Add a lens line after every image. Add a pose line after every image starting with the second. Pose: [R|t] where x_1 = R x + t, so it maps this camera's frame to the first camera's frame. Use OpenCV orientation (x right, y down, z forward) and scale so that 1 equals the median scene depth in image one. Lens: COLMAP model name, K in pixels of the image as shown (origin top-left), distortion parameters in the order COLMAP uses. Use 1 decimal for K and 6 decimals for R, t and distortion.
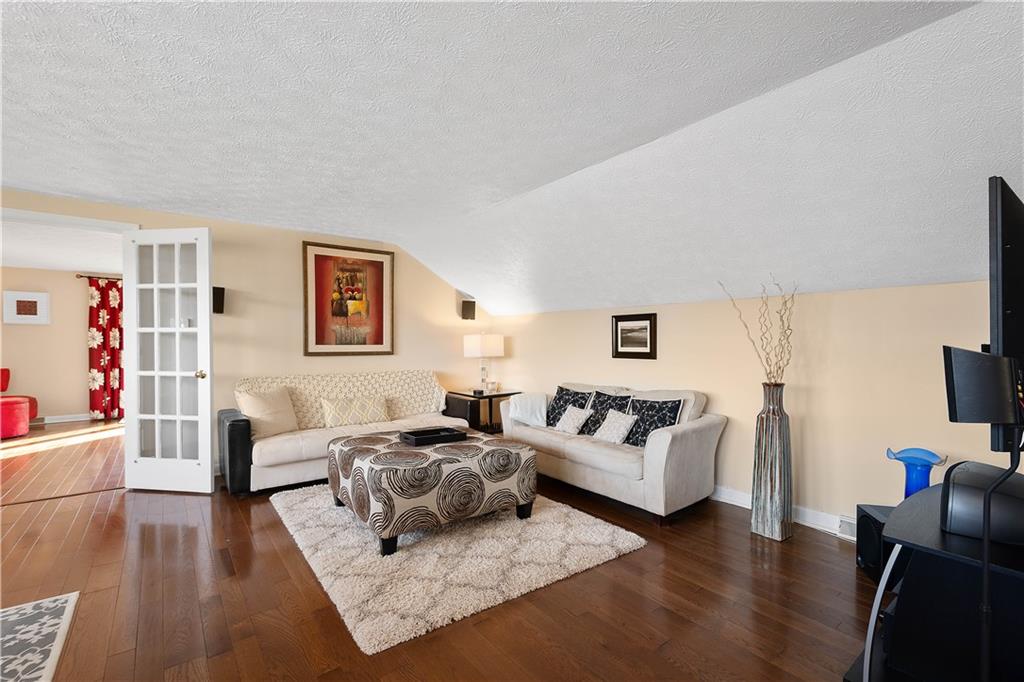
lens RADIAL K [[459.0, 0, 512.8], [0, 459.0, 349.9], [0, 0, 1]] dist [0.001580, 0.000217]
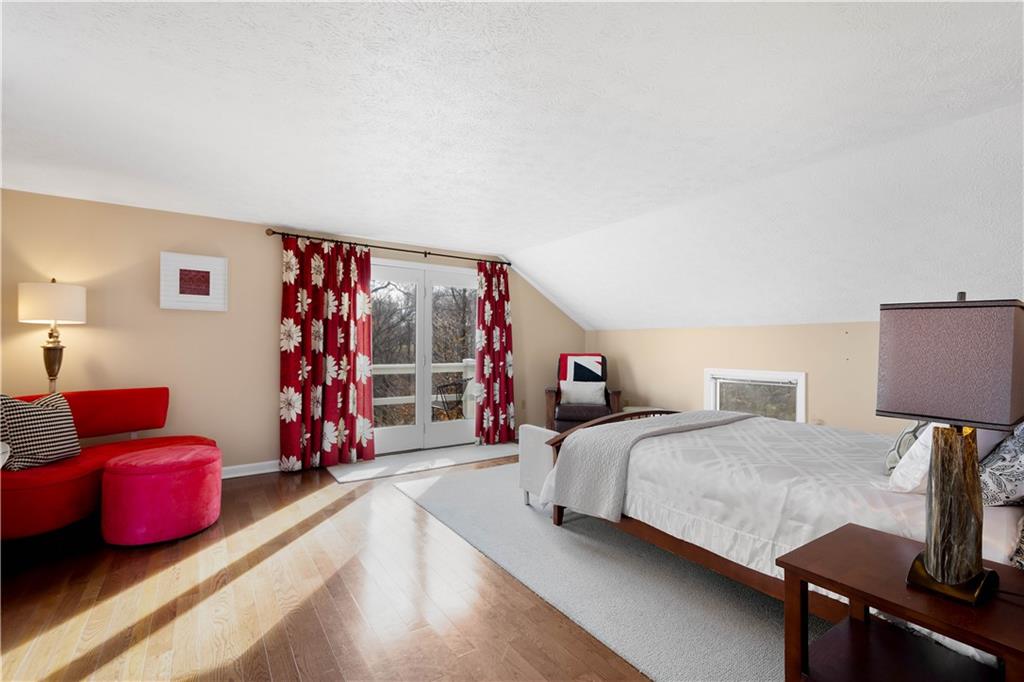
lens RADIAL K [[459.0, 0, 512.8], [0, 459.0, 349.9], [0, 0, 1]] dist [0.001580, 0.000217]
pose [[0.998804, 0.005190, -0.048612, -1.052075], [-0.005954, 0.999861, -0.015589, 0.001696], [0.048525, 0.015860, 0.998696, 0.738261]]
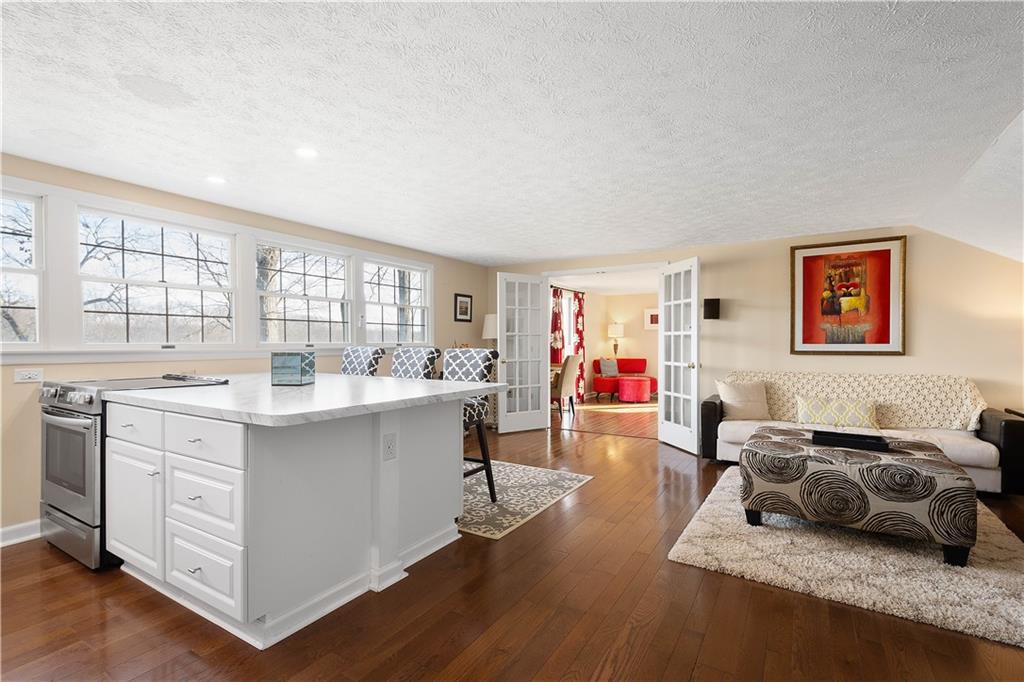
lens RADIAL K [[459.0, 0, 512.8], [0, 459.0, 349.9], [0, 0, 1]] dist [0.001580, 0.000217]
pose [[0.374506, 0.014033, -0.927118, 0.282526], [-0.010565, 0.999885, 0.010866, -0.001357], [0.927164, 0.005725, 0.374611, 0.000816]]
